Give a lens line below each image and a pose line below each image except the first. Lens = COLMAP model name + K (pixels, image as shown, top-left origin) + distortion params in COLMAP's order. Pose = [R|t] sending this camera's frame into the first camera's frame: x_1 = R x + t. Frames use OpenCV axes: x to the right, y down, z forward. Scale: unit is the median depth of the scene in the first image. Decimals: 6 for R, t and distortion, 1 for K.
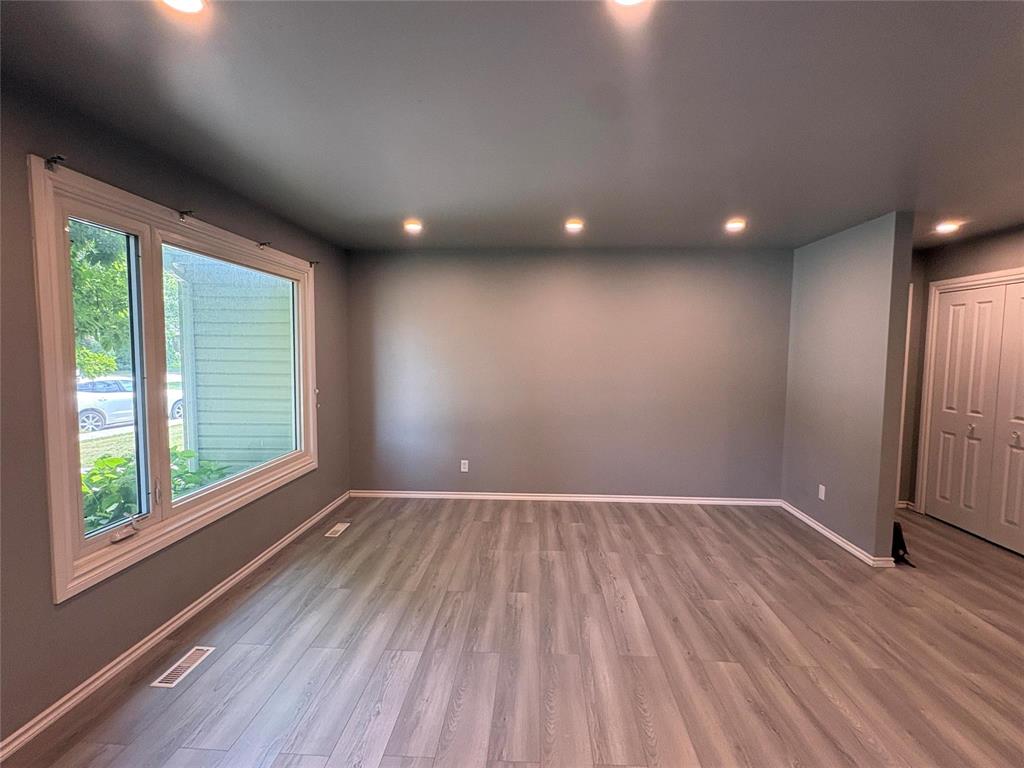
lens RADIAL K [[479.2, 0, 511.9], [0, 479.2, 384.5], [0, 0, 1]] dist [-0.000325, -0.000676]
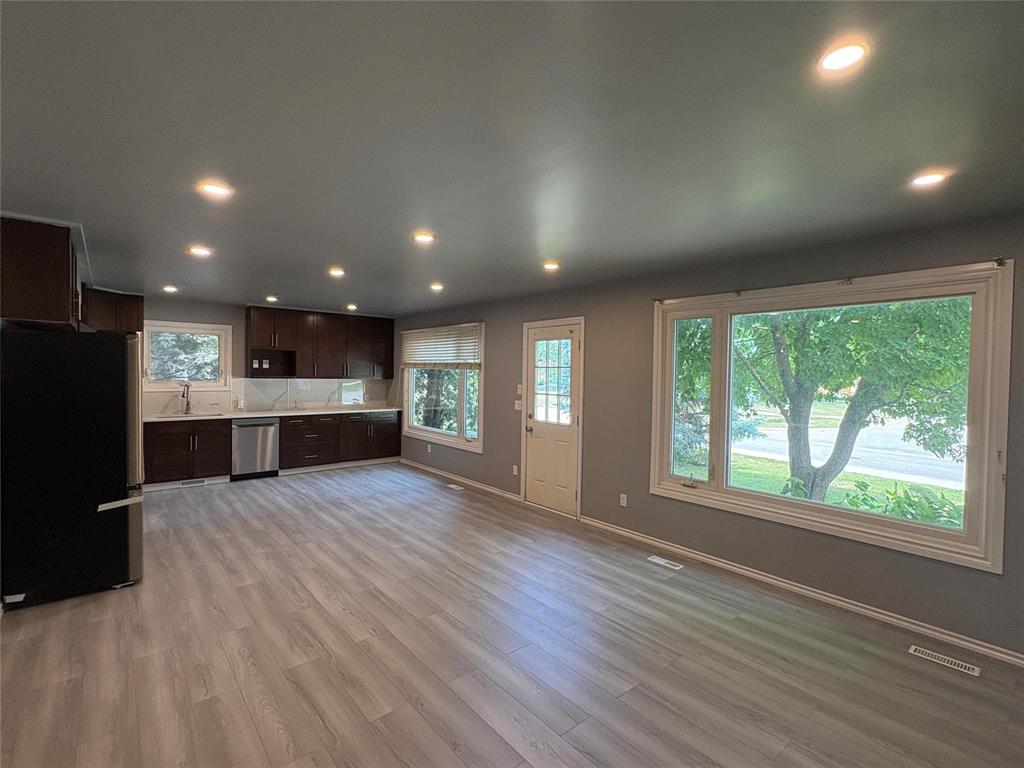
lens RADIAL K [[479.2, 0, 511.9], [0, 479.2, 384.5], [0, 0, 1]] dist [-0.000325, -0.000676]
pose [[-0.728050, -0.009496, -0.685458, 0.672457], [-0.074511, 0.995076, 0.065356, -0.095913], [0.681462, 0.098657, -0.725173, 1.315174]]
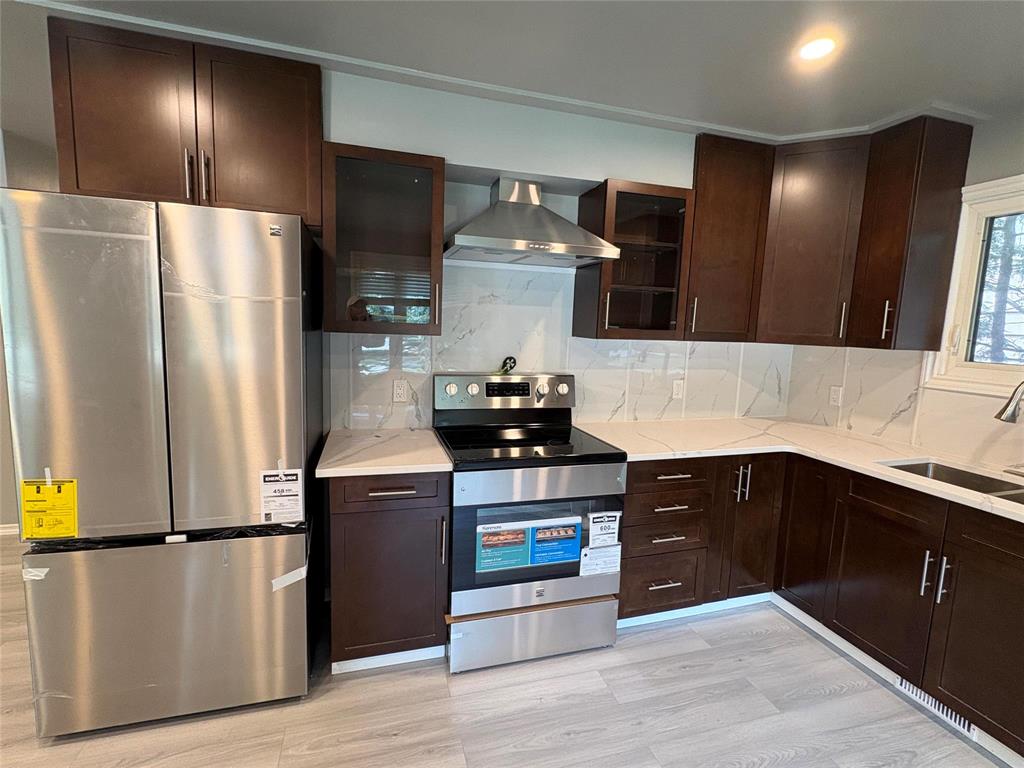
lens RADIAL K [[479.2, 0, 511.9], [0, 479.2, 384.5], [0, 0, 1]] dist [-0.000325, -0.000676]
pose [[-0.339929, -0.144380, 0.929302, -0.055788], [0.025079, 0.986402, 0.162425, 0.038421], [-0.940117, 0.078519, -0.331686, -0.337768]]
